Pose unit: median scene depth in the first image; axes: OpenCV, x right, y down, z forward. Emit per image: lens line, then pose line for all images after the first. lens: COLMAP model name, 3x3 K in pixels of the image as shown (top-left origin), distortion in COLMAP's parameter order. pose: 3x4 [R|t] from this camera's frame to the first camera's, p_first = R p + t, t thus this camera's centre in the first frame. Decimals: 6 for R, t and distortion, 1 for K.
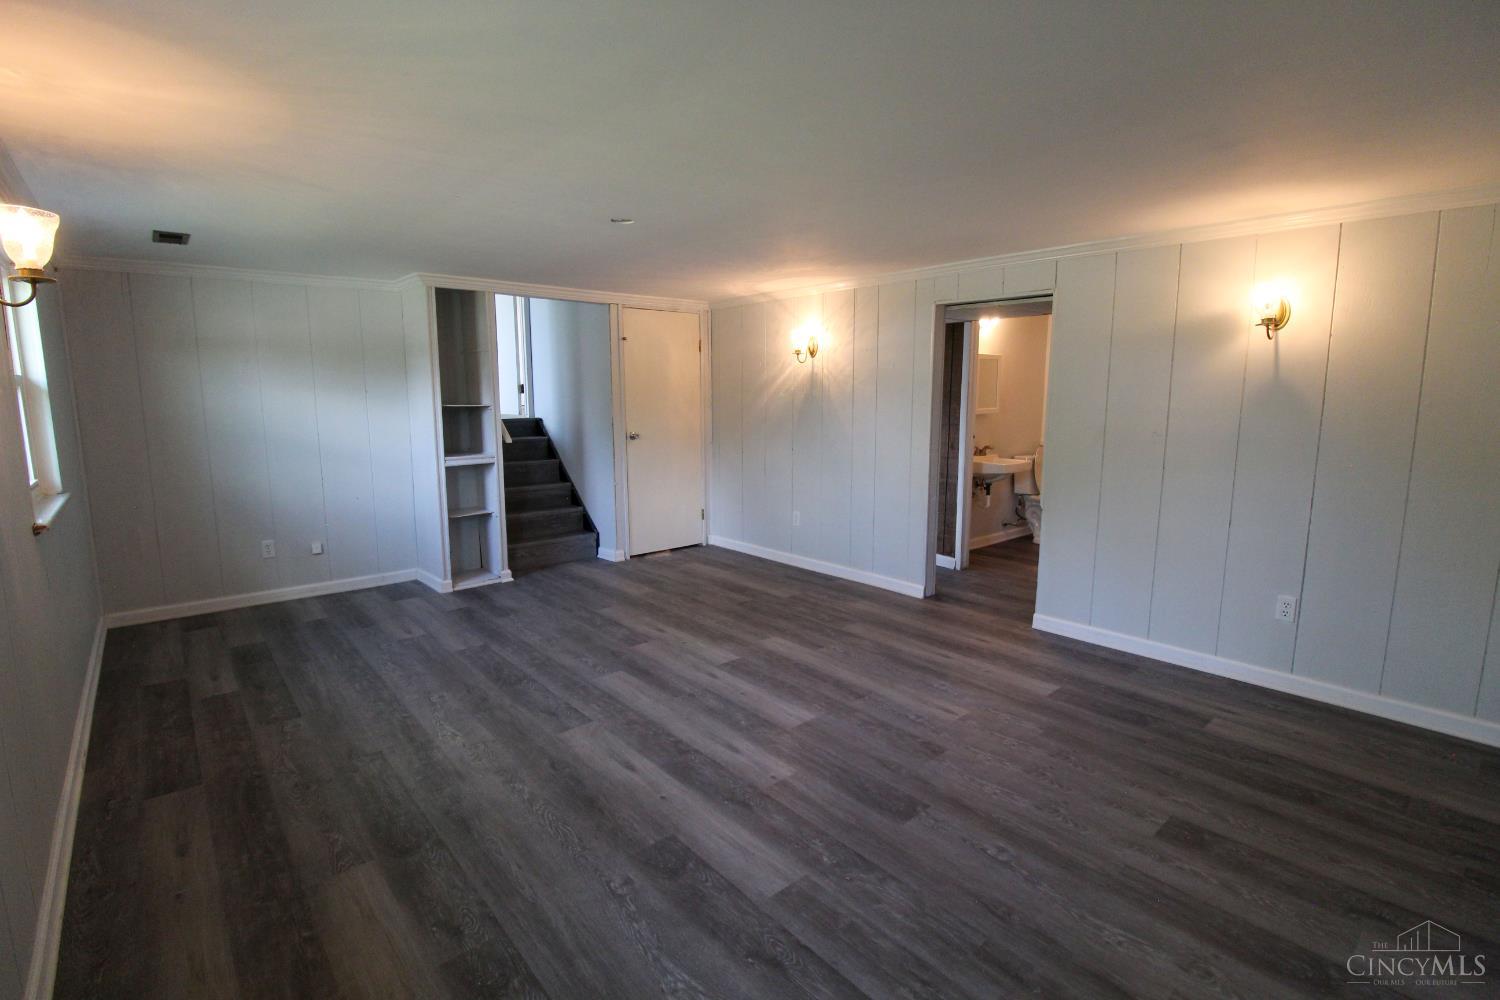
lens RADIAL K [[691.4, 0, 748.9], [0, 691.4, 496.1], [0, 0, 1]] dist [-0.004256, -0.011292]
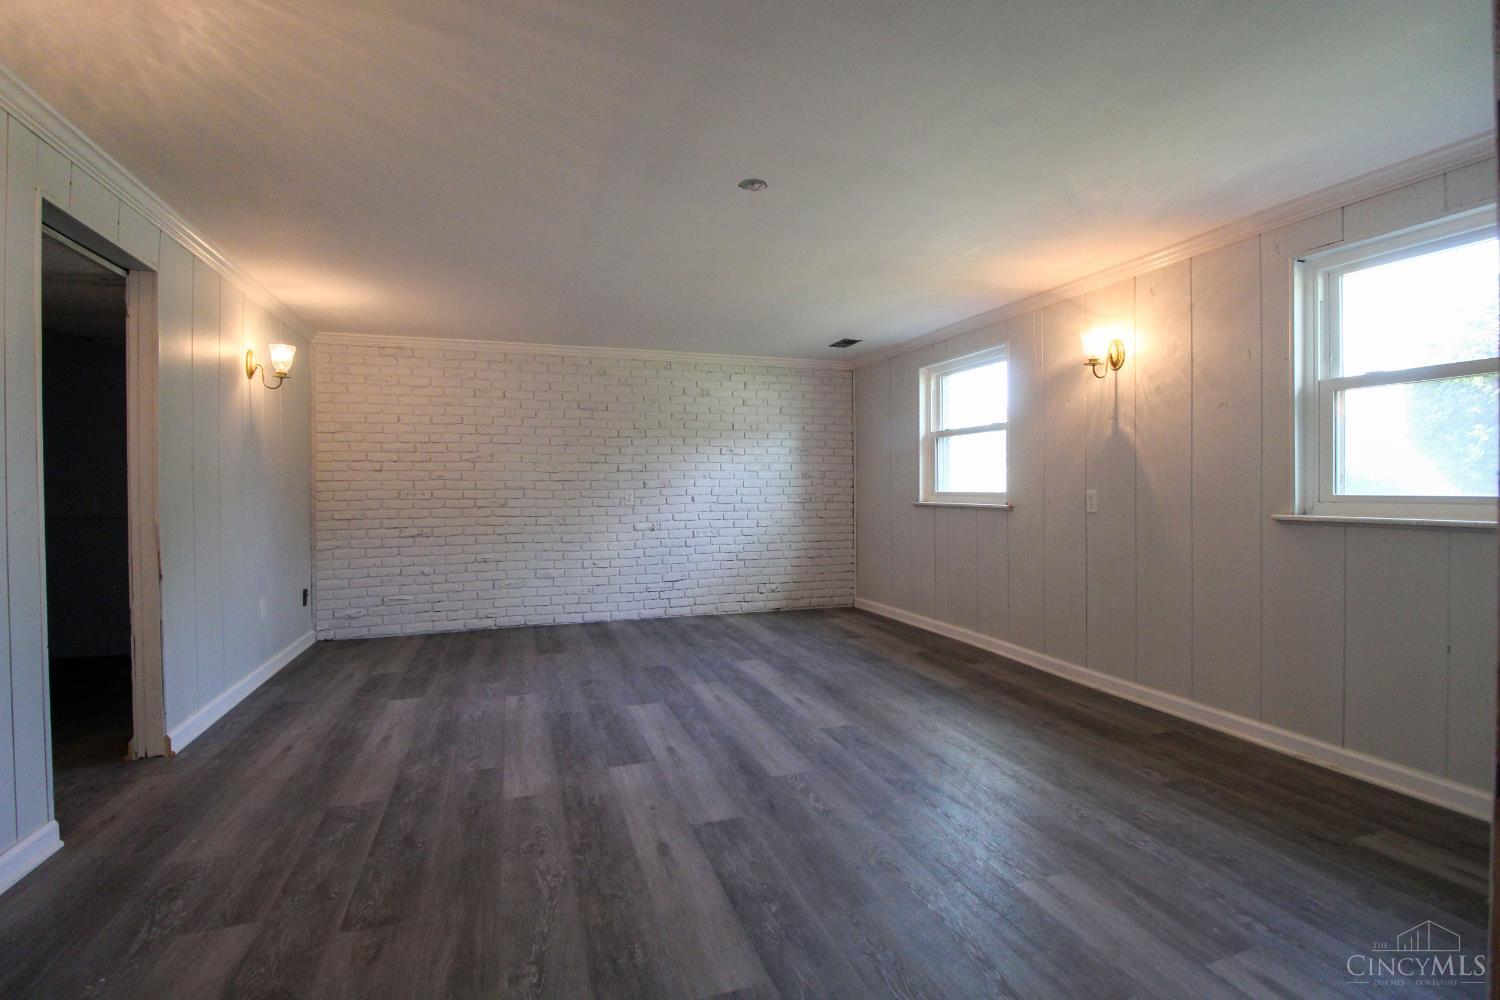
lens RADIAL K [[691.4, 0, 749.1], [0, 691.4, 496.7], [0, 0, 1]] dist [-0.004256, -0.011292]
pose [[-0.925847, 0.001291, 0.377895, -0.452300], [0.062762, 0.986631, 0.150397, -0.155354], [-0.372649, 0.162962, -0.913551, 1.680860]]
